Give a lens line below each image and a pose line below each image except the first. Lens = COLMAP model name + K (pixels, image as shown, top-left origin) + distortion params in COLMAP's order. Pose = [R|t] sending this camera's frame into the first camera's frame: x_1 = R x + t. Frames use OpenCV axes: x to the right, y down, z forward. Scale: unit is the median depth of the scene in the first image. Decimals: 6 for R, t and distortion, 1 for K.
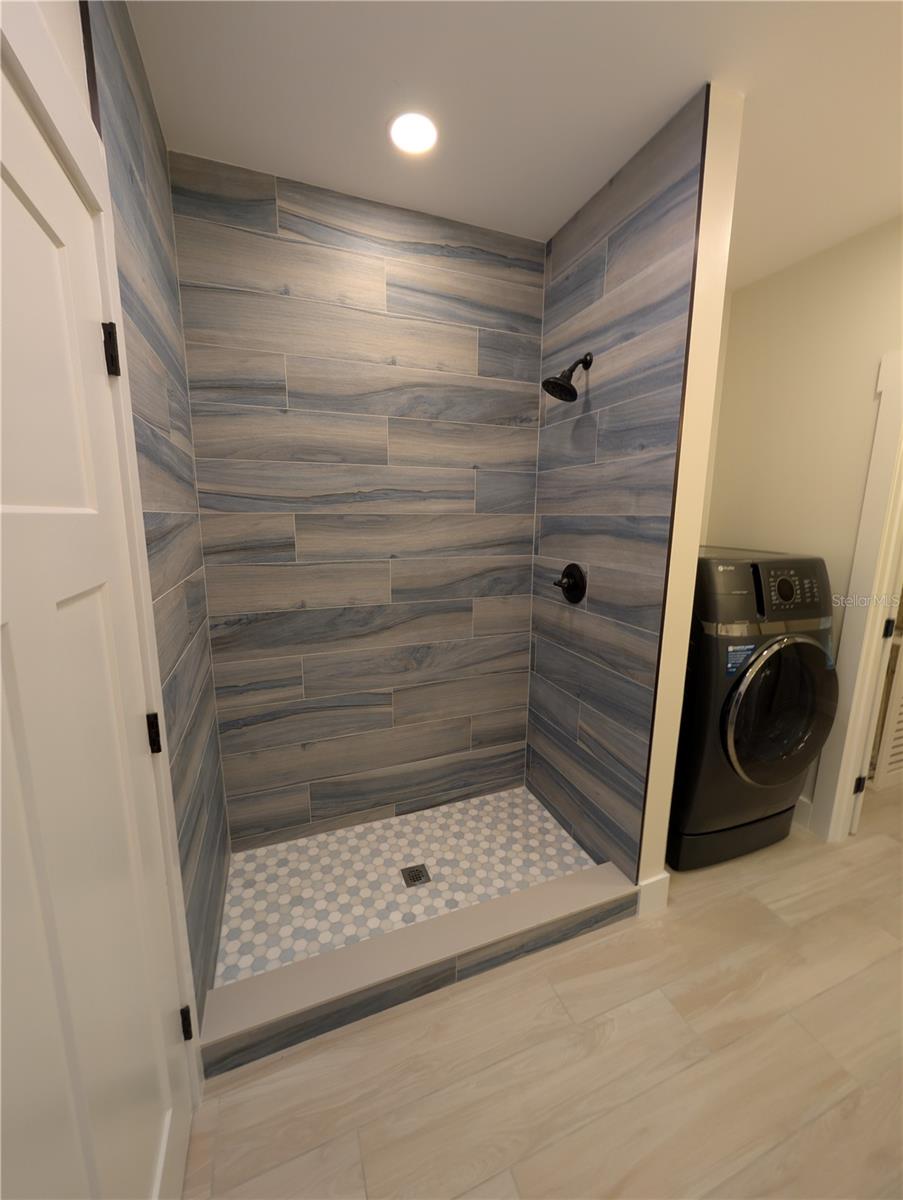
lens RADIAL K [[455.2, 0, 445.8], [0, 455.2, 599.2], [0, 0, 1]] dist [-0.001341, 0.000117]
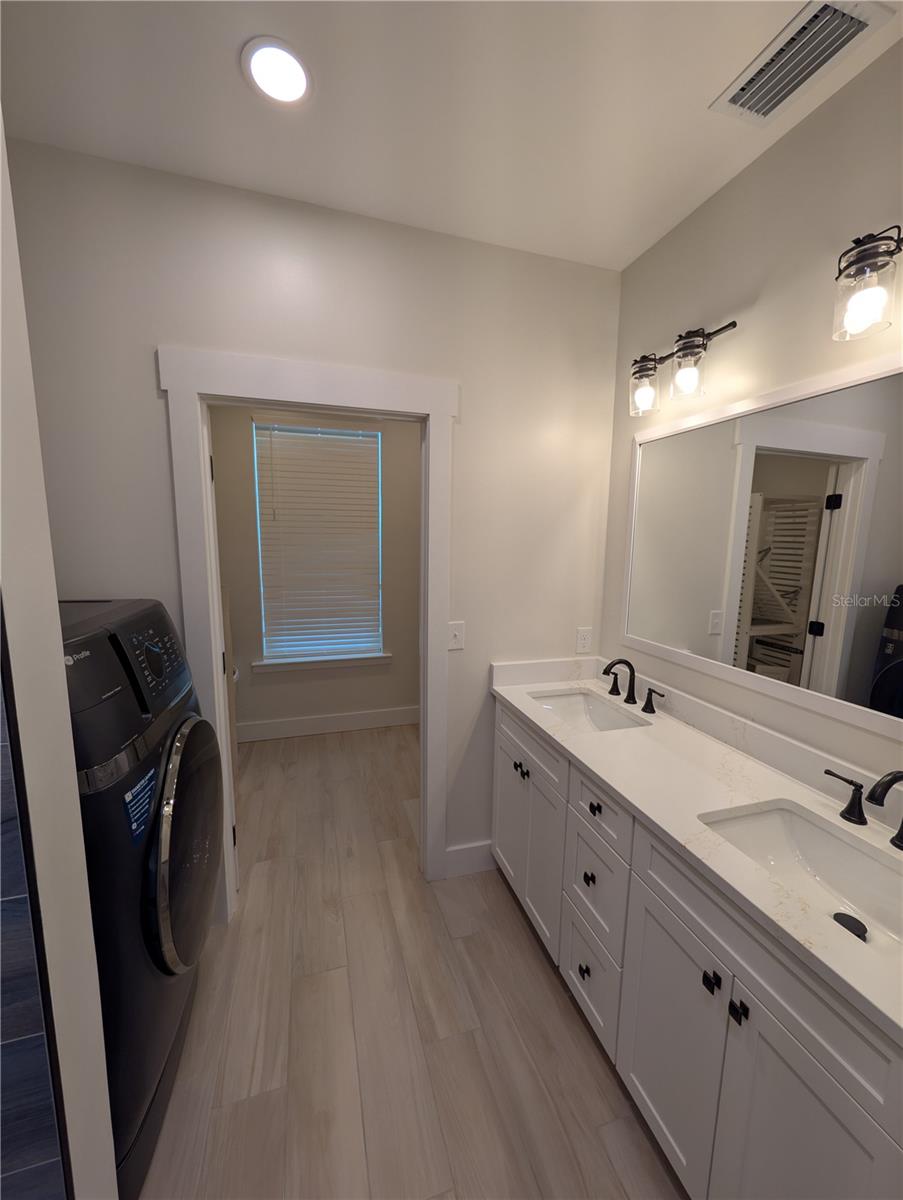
lens RADIAL K [[455.2, 0, 445.8], [0, 455.2, 599.2], [0, 0, 1]] dist [-0.001341, 0.000117]
pose [[0.073565, -0.152678, 0.985534, 0.145745], [0.162204, 0.976885, 0.139231, -0.131612], [-0.984011, 0.149615, 0.096629, 0.513639]]
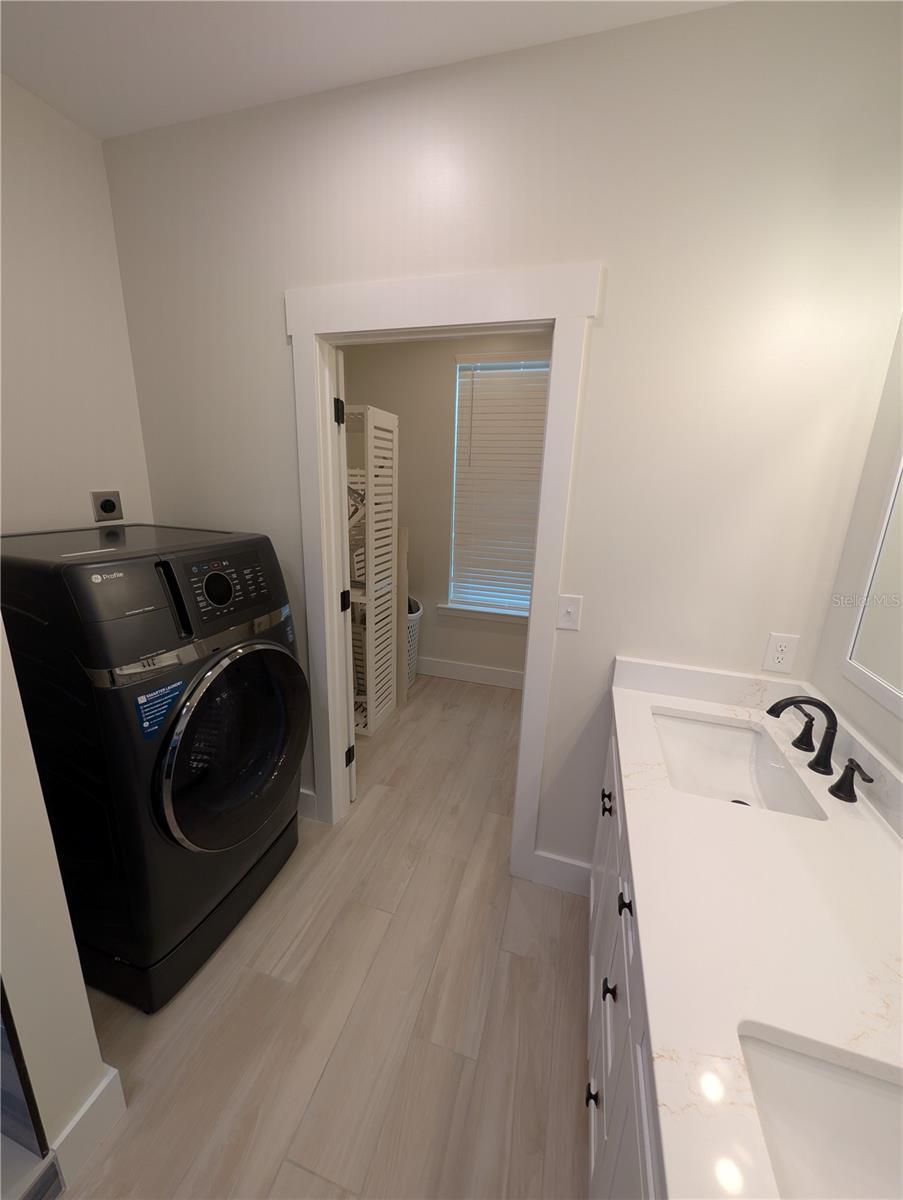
lens RADIAL K [[455.2, 0, 445.8], [0, 455.2, 599.2], [0, 0, 1]] dist [-0.001341, 0.000117]
pose [[0.615992, -0.198534, 0.762324, 0.409832], [0.115380, 0.980023, 0.161998, -0.082308], [-0.779257, -0.011832, 0.626593, 0.249258]]
